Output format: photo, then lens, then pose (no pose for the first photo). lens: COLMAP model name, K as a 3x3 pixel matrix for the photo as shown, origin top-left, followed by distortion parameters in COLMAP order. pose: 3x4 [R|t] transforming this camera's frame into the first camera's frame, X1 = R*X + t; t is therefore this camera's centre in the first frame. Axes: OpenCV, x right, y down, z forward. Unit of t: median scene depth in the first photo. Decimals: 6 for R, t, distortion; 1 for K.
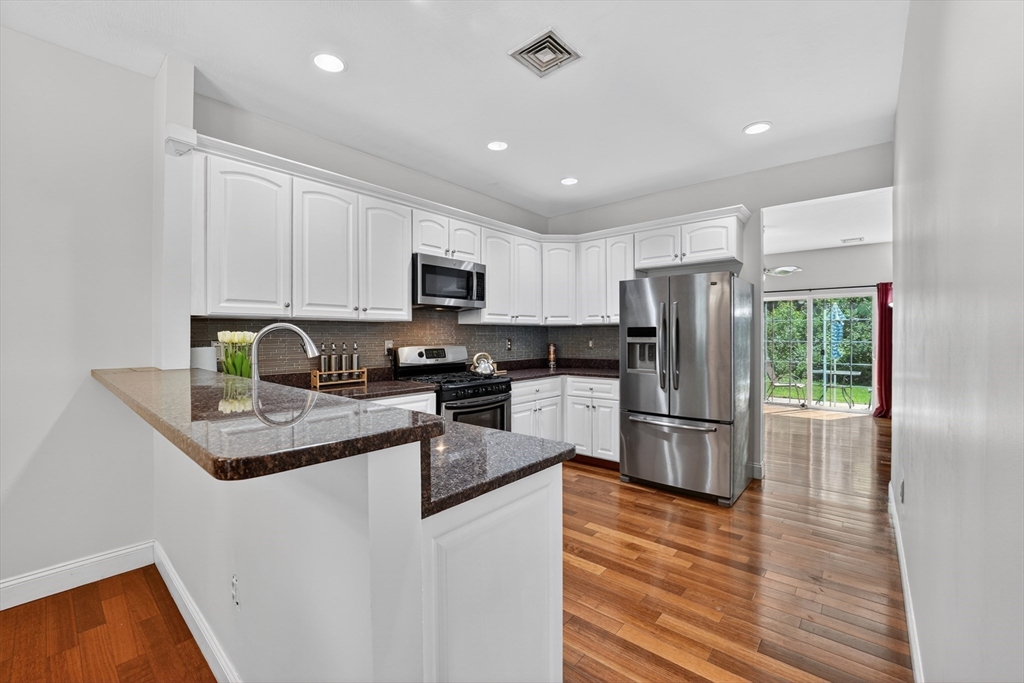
lens RADIAL K [[421.4, 0, 505.1], [0, 421.4, 338.6], [0, 0, 1]] dist [-0.028992, 0.003907]
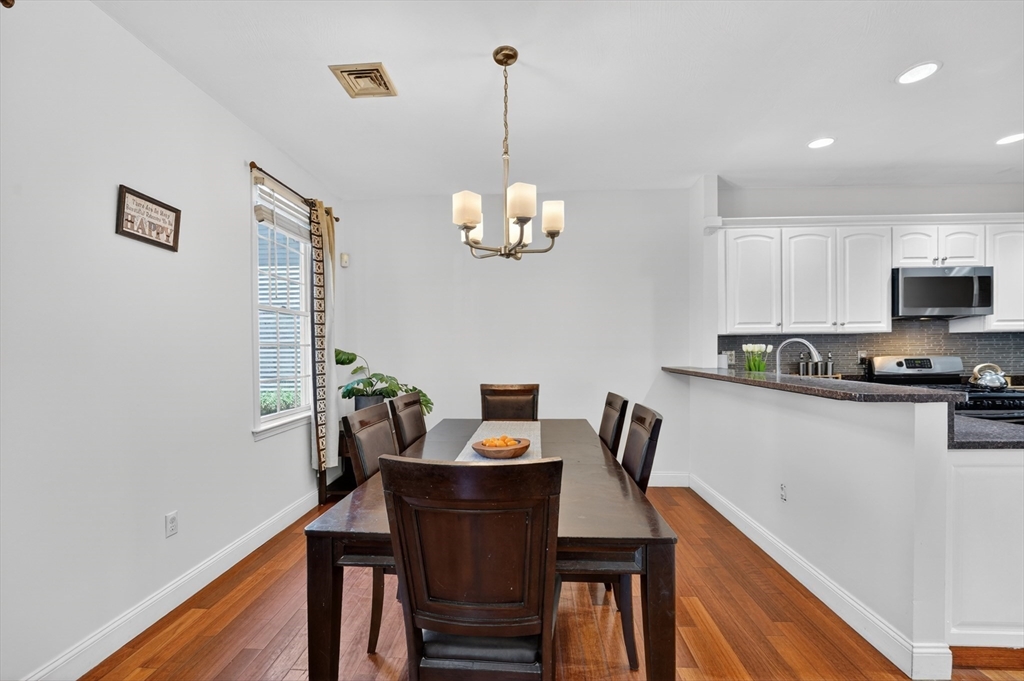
lens RADIAL K [[421.4, 0, 505.8], [0, 421.4, 355.9], [0, 0, 1]] dist [-0.028992, 0.003907]
pose [[0.612372, 0.009528, -0.790513, 0.005578], [0.002952, 0.999893, 0.014338, 0.000527], [0.790565, -0.011114, 0.612278, -0.384783]]
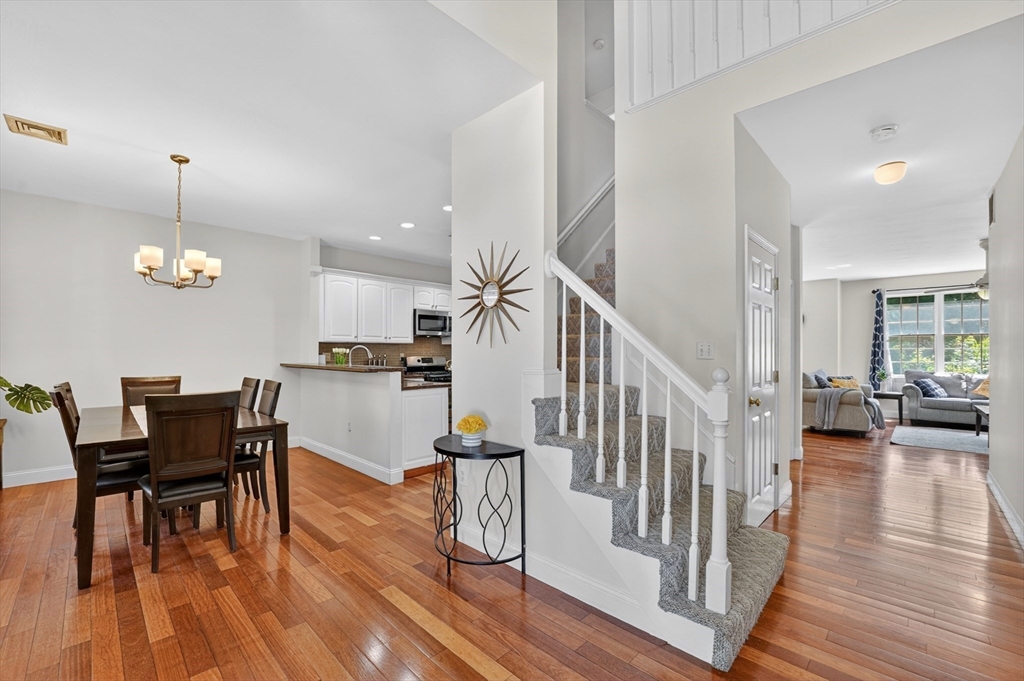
lens RADIAL K [[421.4, 0, 502.9], [0, 421.4, 352.0], [0, 0, 1]] dist [-0.028992, 0.003907]
pose [[0.997946, 0.004155, -0.063919, 0.297772], [-0.004728, 0.999950, -0.008828, 0.013680], [0.063879, 0.009112, 0.997916, -0.864819]]
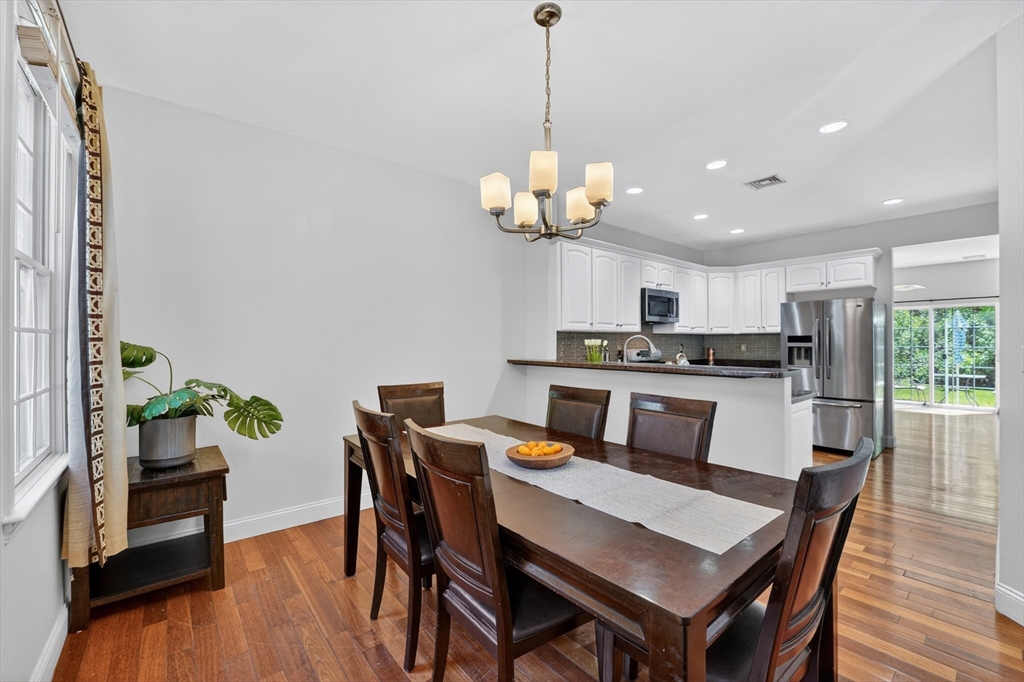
lens RADIAL K [[421.4, 0, 508.1], [0, 421.4, 340.8], [0, 0, 1]] dist [-0.028992, 0.003907]
pose [[0.986602, -0.000092, -0.163146, -0.414060], [-0.001294, 0.999964, -0.008390, 0.002964], [0.163141, 0.008488, 0.986566, -0.543458]]
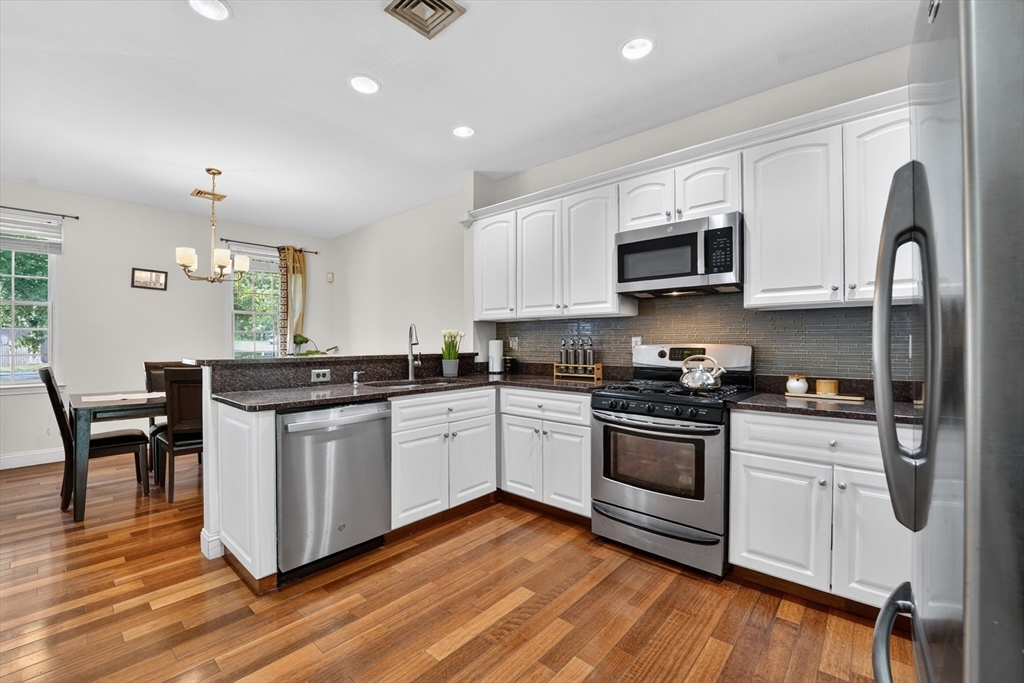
lens RADIAL K [[421.4, 0, 508.8], [0, 421.4, 345.7], [0, 0, 1]] dist [-0.028992, 0.003907]
pose [[-0.000589, 0.015355, -0.999882, 0.592887], [-0.005607, 0.999866, 0.015358, 0.011070], [0.999984, 0.005615, -0.000503, 0.715393]]
